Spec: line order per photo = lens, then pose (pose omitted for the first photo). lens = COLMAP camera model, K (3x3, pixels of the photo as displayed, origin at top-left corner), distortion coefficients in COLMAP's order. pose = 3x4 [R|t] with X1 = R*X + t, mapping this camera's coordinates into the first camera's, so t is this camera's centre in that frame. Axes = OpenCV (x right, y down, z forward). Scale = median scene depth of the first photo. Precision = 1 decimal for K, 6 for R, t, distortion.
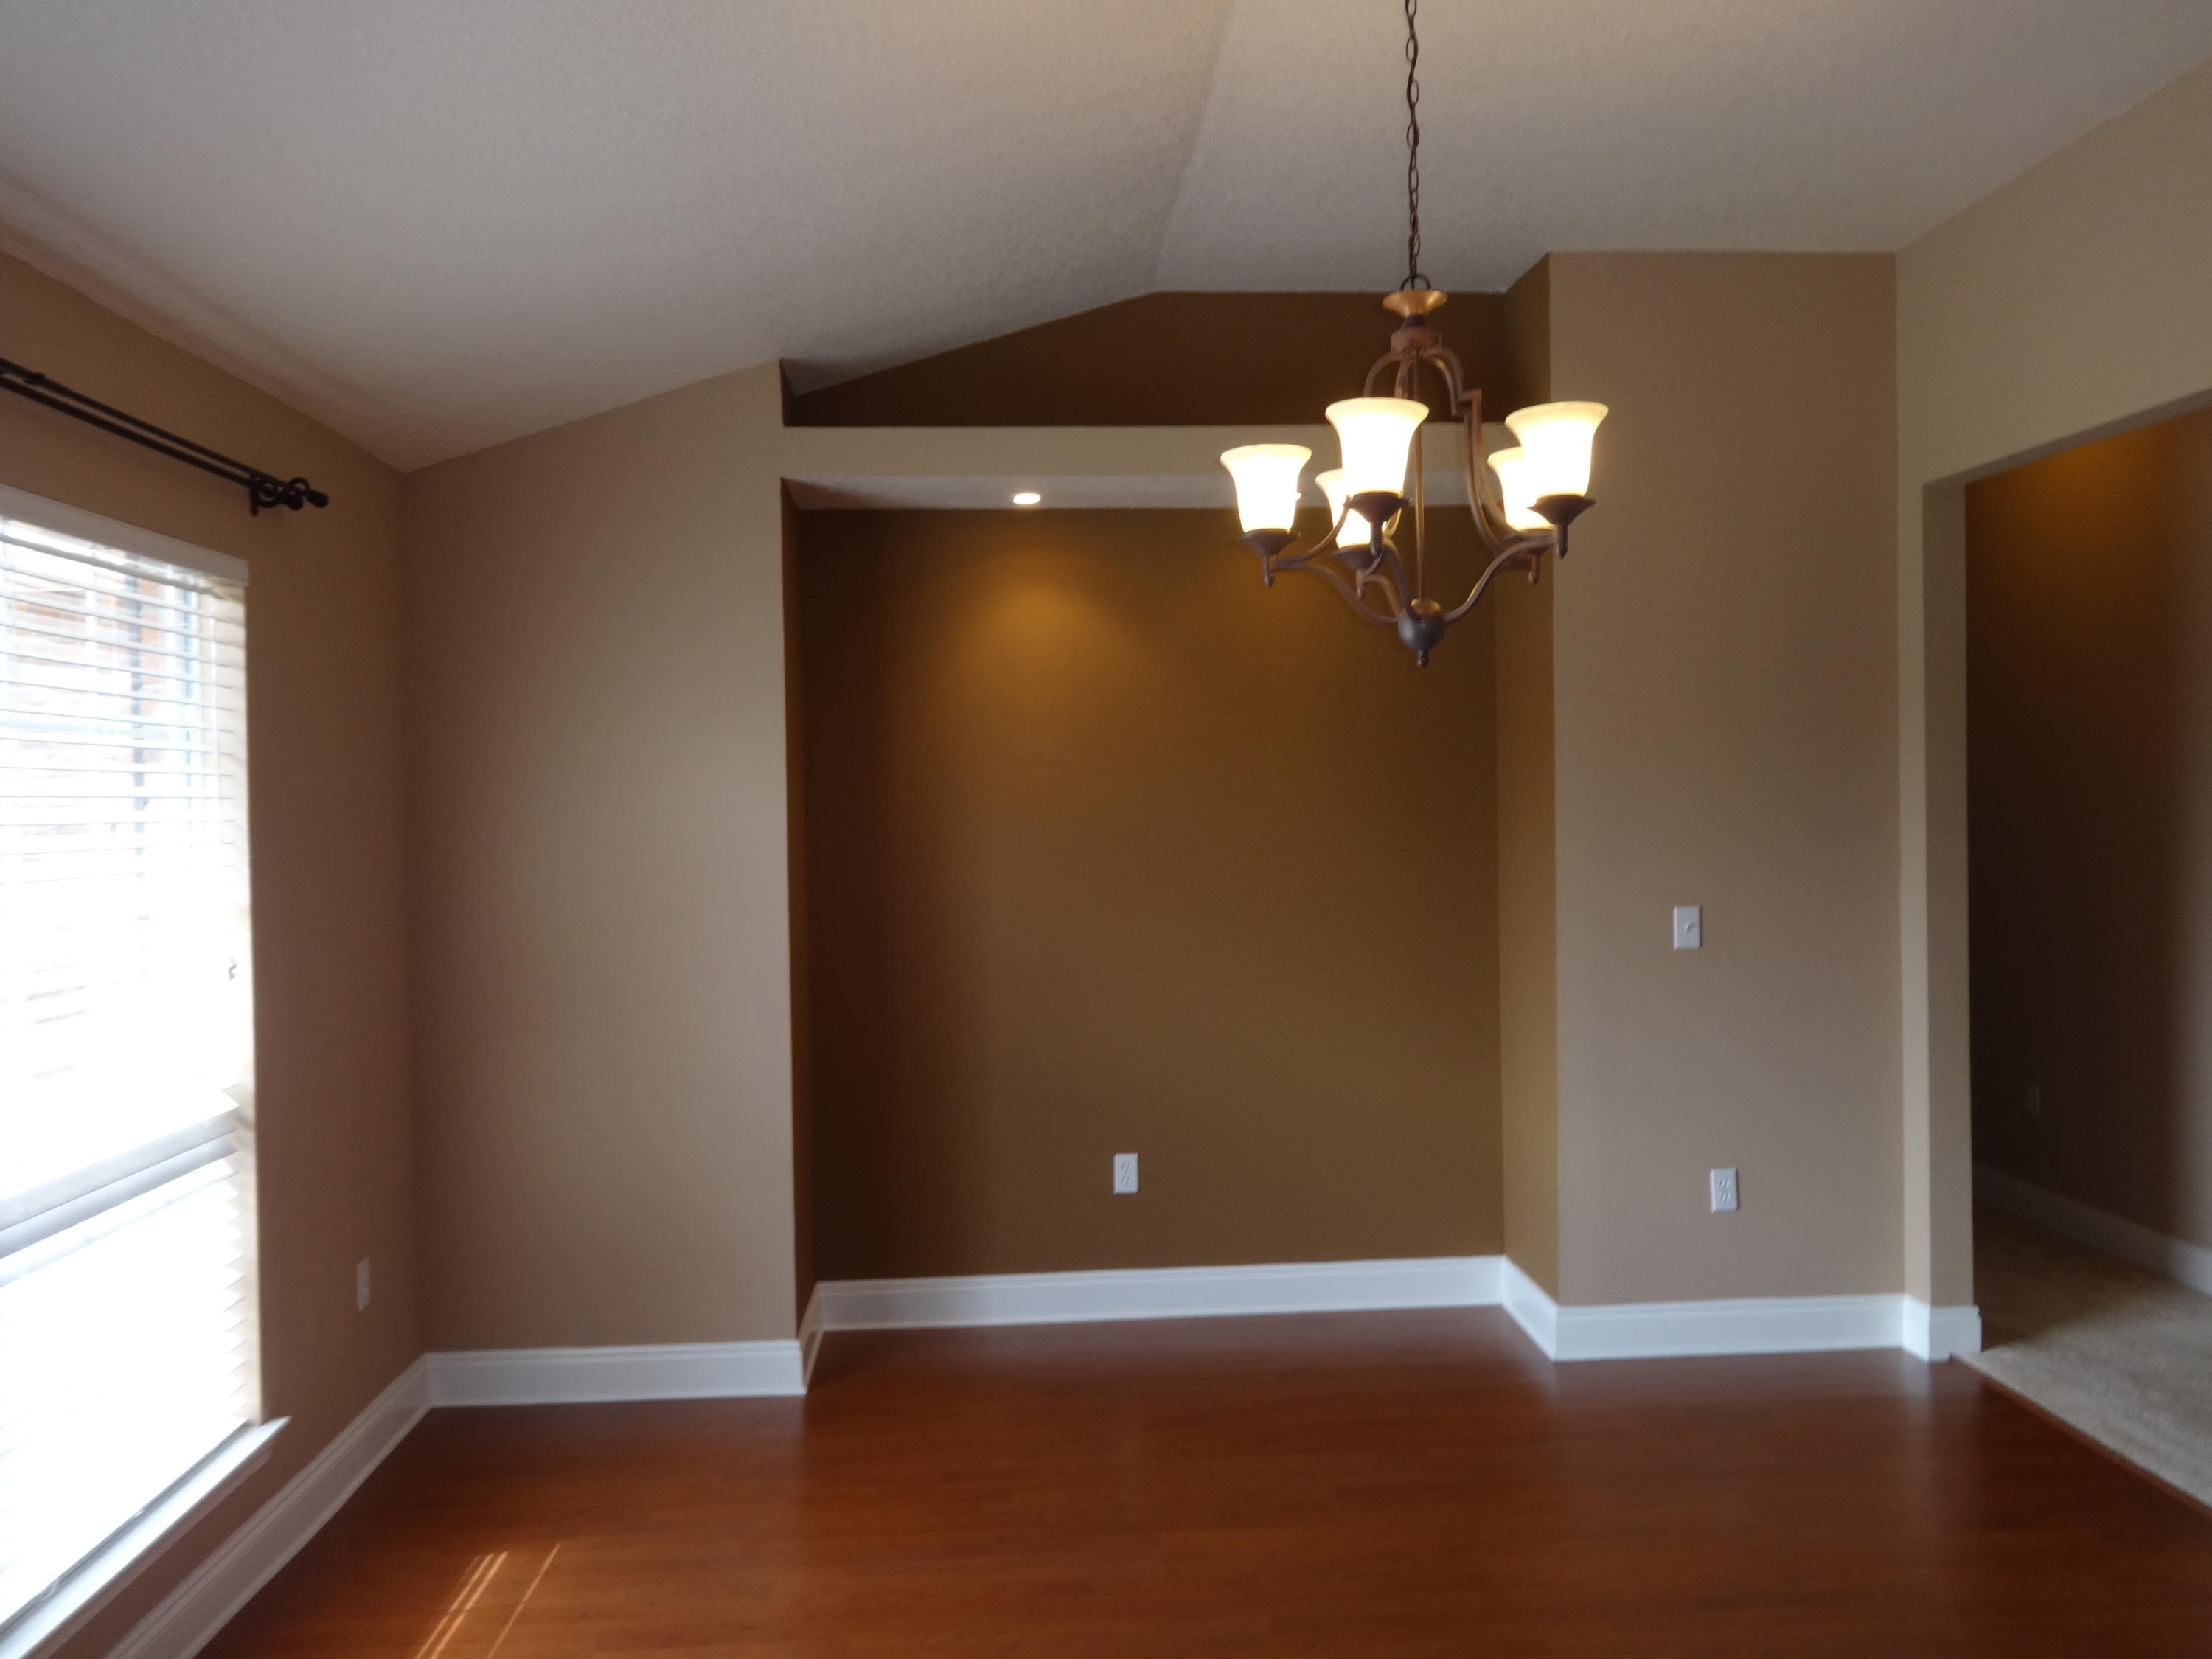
lens RADIAL K [[1611.8, 0, 1106.0], [0, 1611.8, 829.5], [0, 0, 1]] dist [-0.003684, 0.002177]
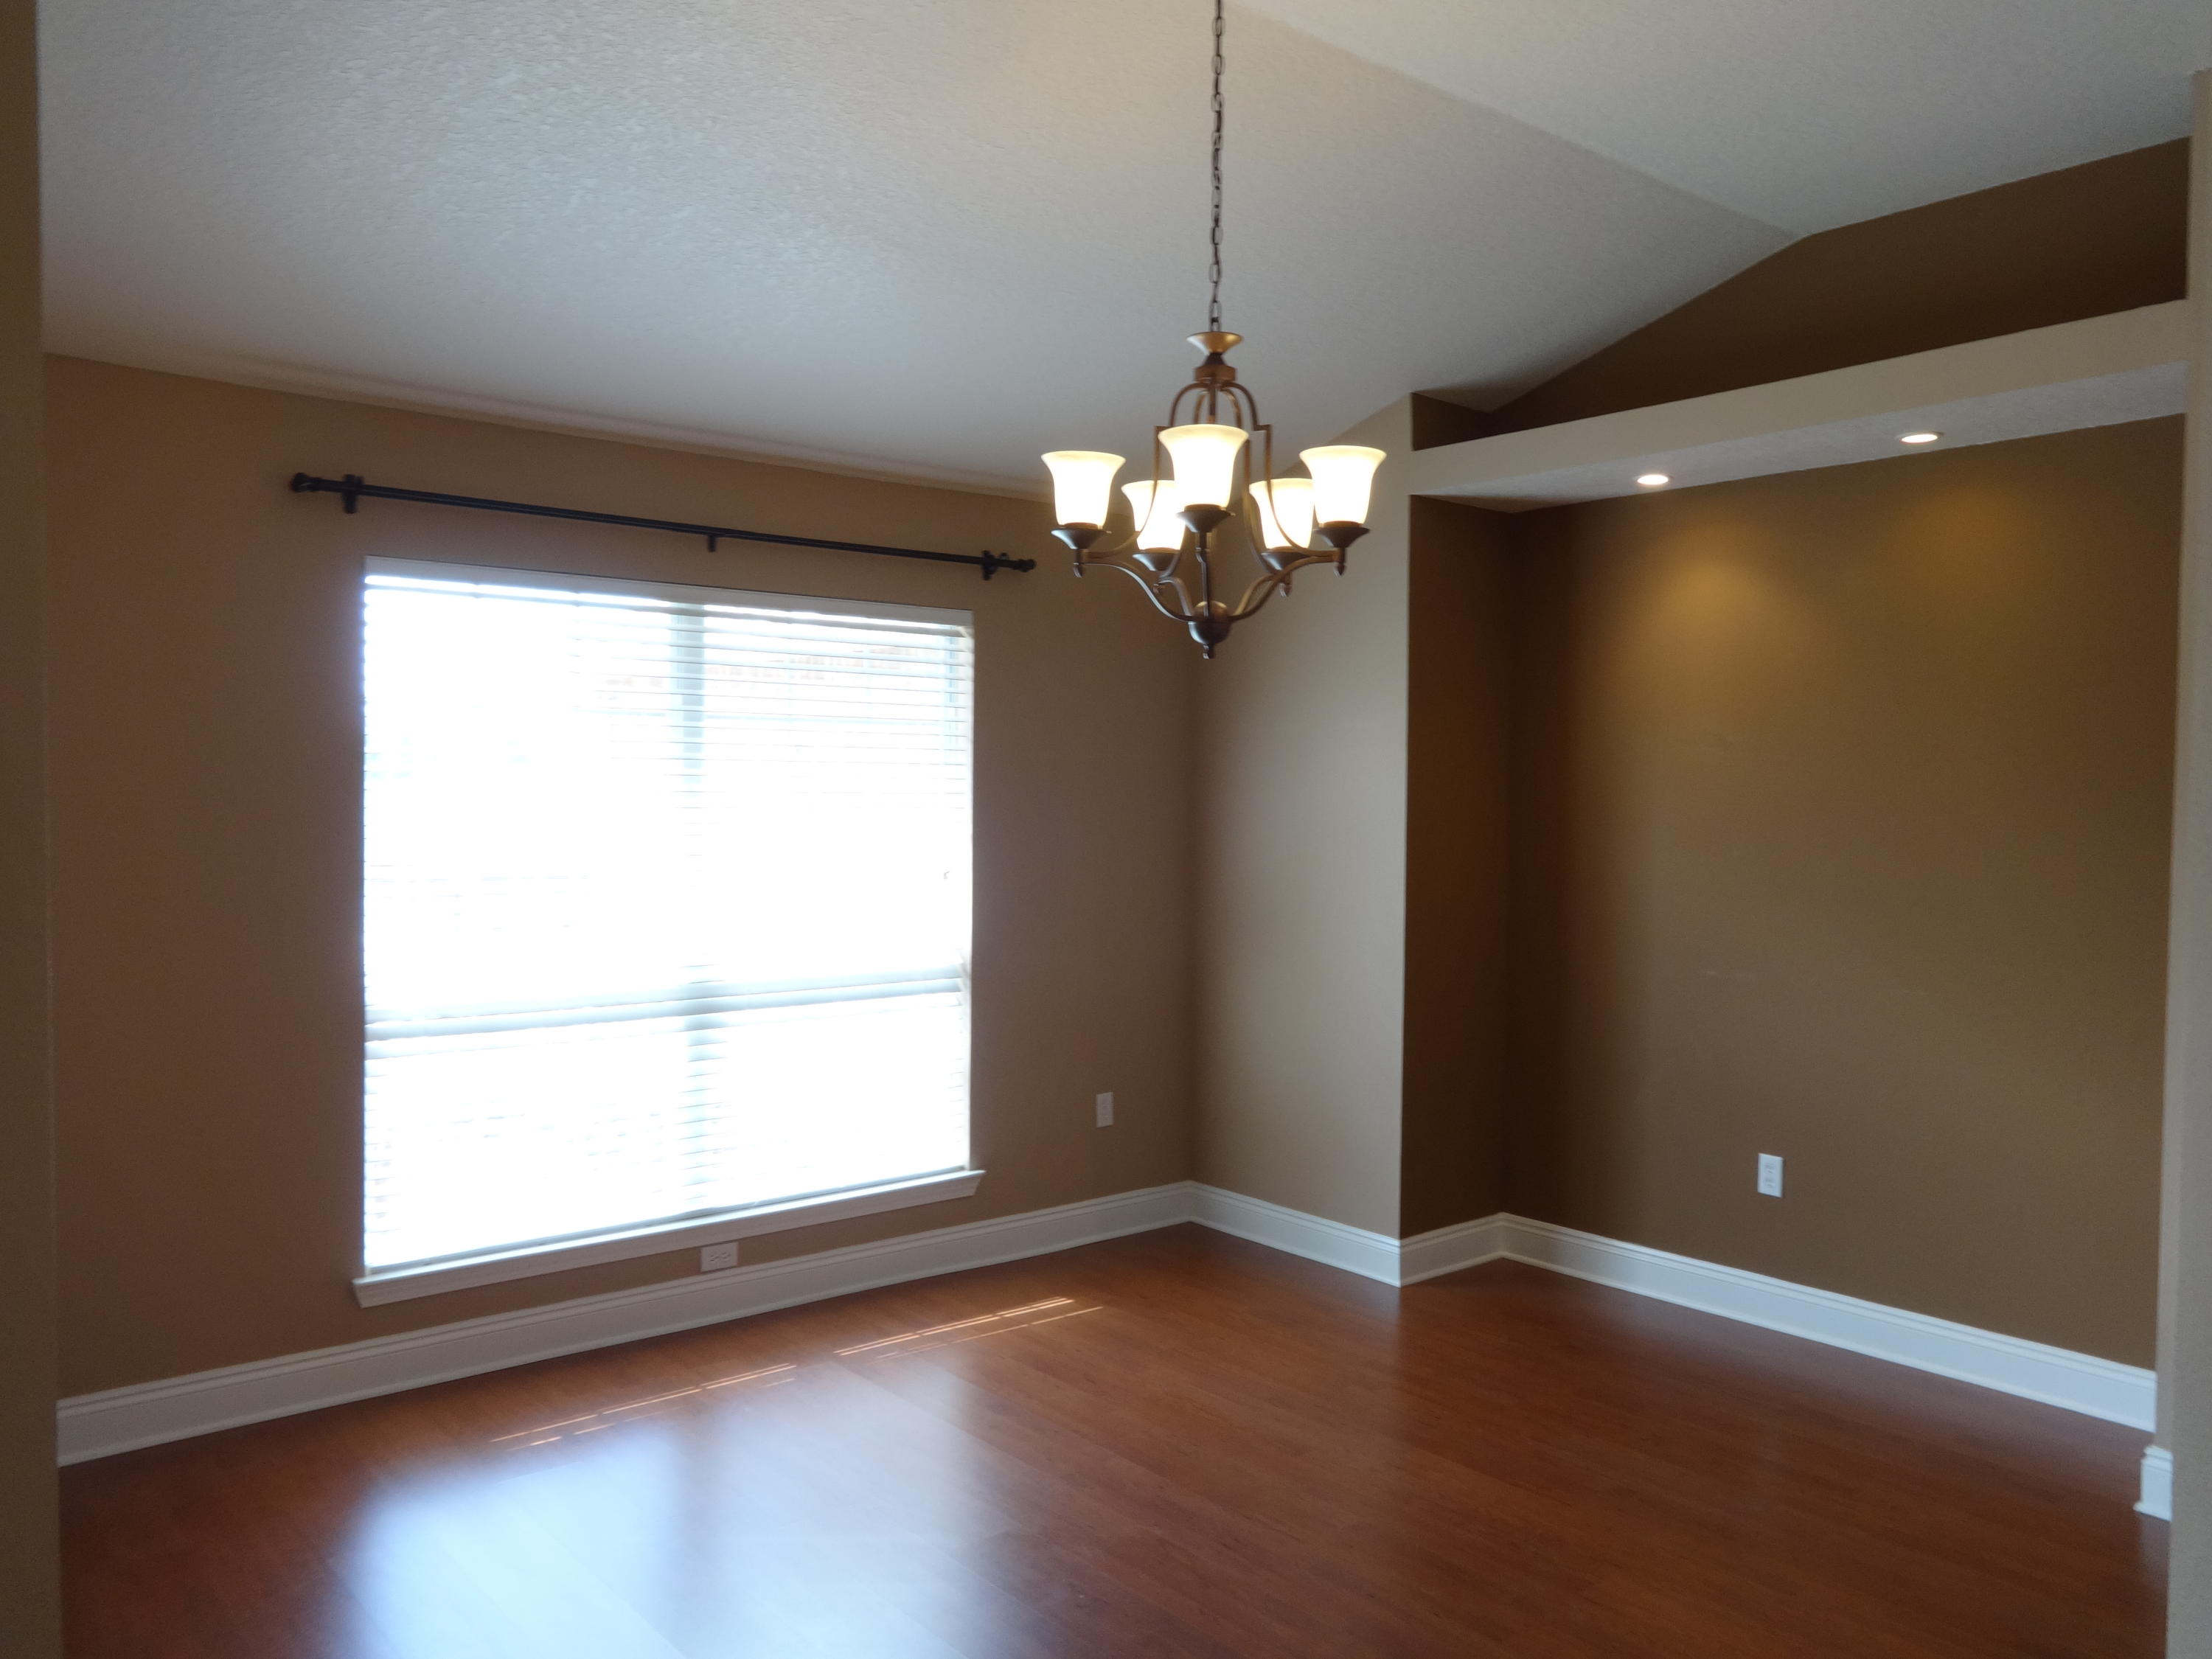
lens RADIAL K [[1605.7, 0, 1106.3], [0, 1605.7, 802.0], [0, 0, 1]] dist [-0.082918, 0.002476]
pose [[0.586855, 0.032325, -0.809047, 0.775428], [-0.033773, 0.999310, 0.015429, -0.010800], [0.808987, 0.018269, 0.587542, 0.197557]]
